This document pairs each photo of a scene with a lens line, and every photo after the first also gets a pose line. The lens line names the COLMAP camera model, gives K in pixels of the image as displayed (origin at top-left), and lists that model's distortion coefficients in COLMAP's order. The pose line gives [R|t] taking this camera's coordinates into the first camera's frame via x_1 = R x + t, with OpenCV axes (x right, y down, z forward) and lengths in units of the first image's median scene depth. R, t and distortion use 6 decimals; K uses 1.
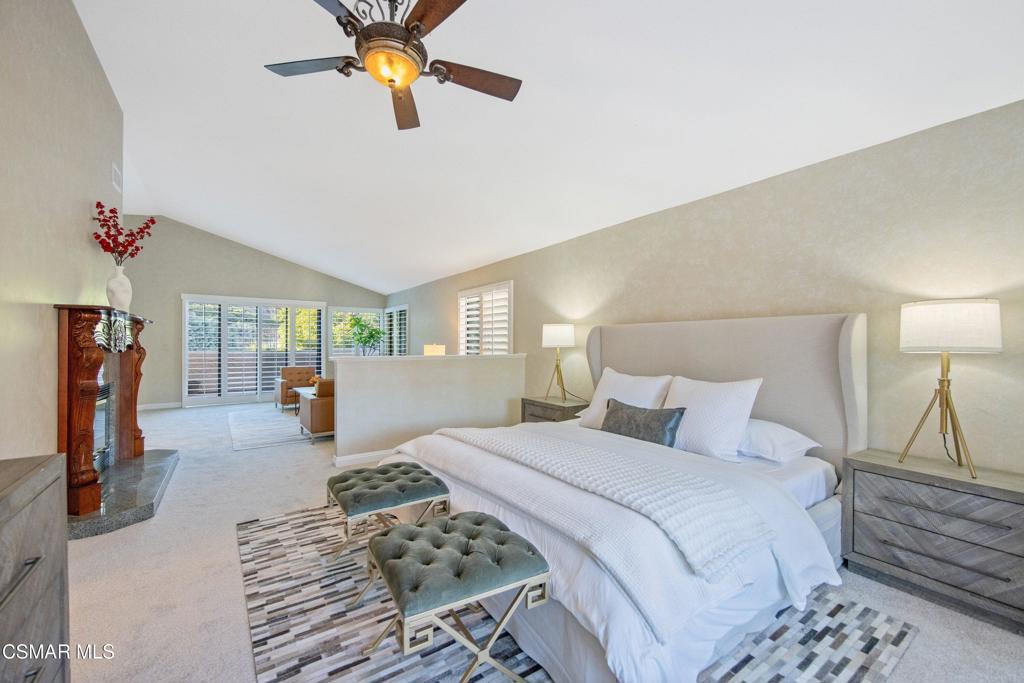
lens RADIAL K [[411.8, 0, 507.3], [0, 411.8, 343.5], [0, 0, 1]] dist [0.007397, -0.000148]
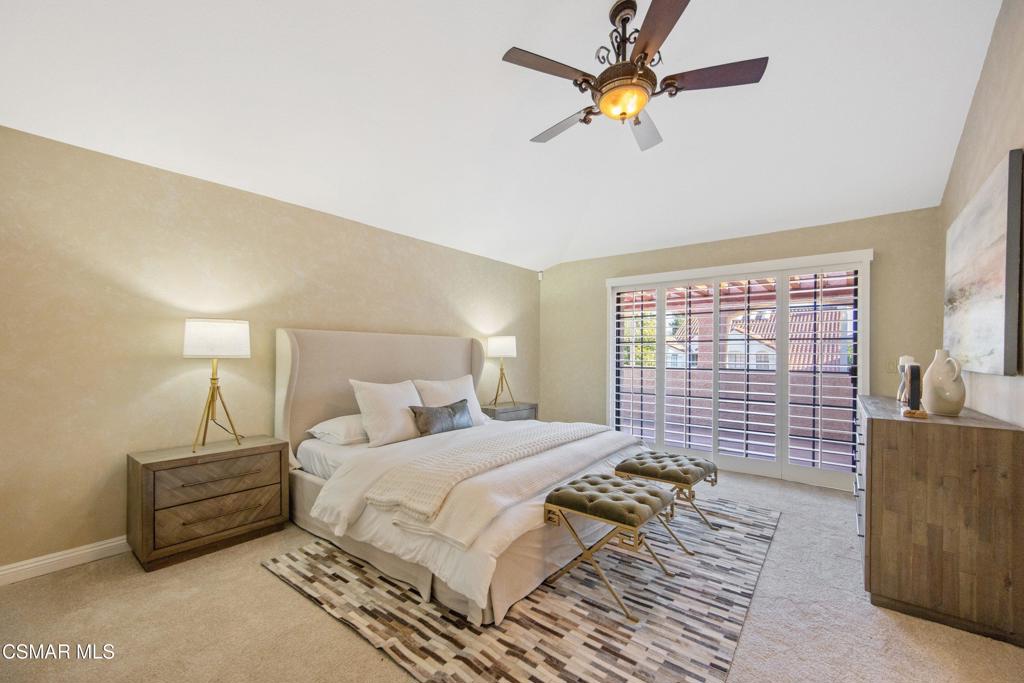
lens RADIAL K [[411.4, 0, 517.3], [0, 411.4, 354.5], [0, 0, 1]] dist [0.001359, 0.000004]
pose [[-0.298963, -0.004057, 0.954256, -1.232315], [-0.006387, 0.999977, 0.002251, 0.000572], [-0.954243, -0.005422, -0.298982, 1.594033]]
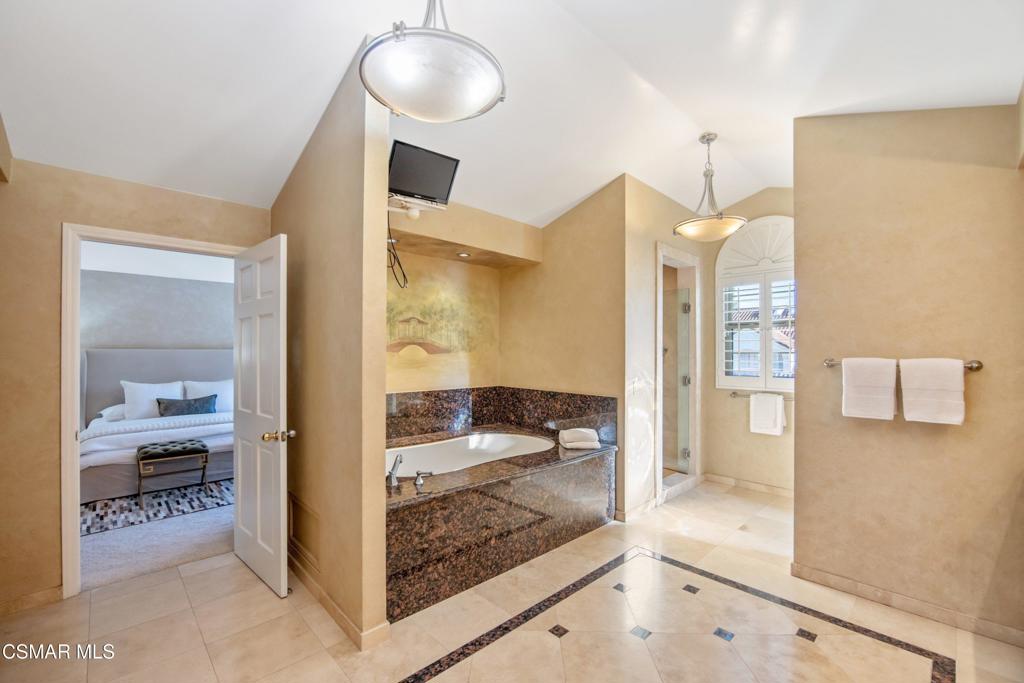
lens RADIAL K [[438.6, 0, 507.0], [0, 438.6, 348.4], [0, 0, 1]] dist [-0.008474, -0.000295]
pose [[-0.151960, -0.000042, 0.988387, -2.461544], [-0.001777, 0.999998, -0.000230, -0.092664], [-0.988385, -0.001791, -0.151960, -0.123439]]
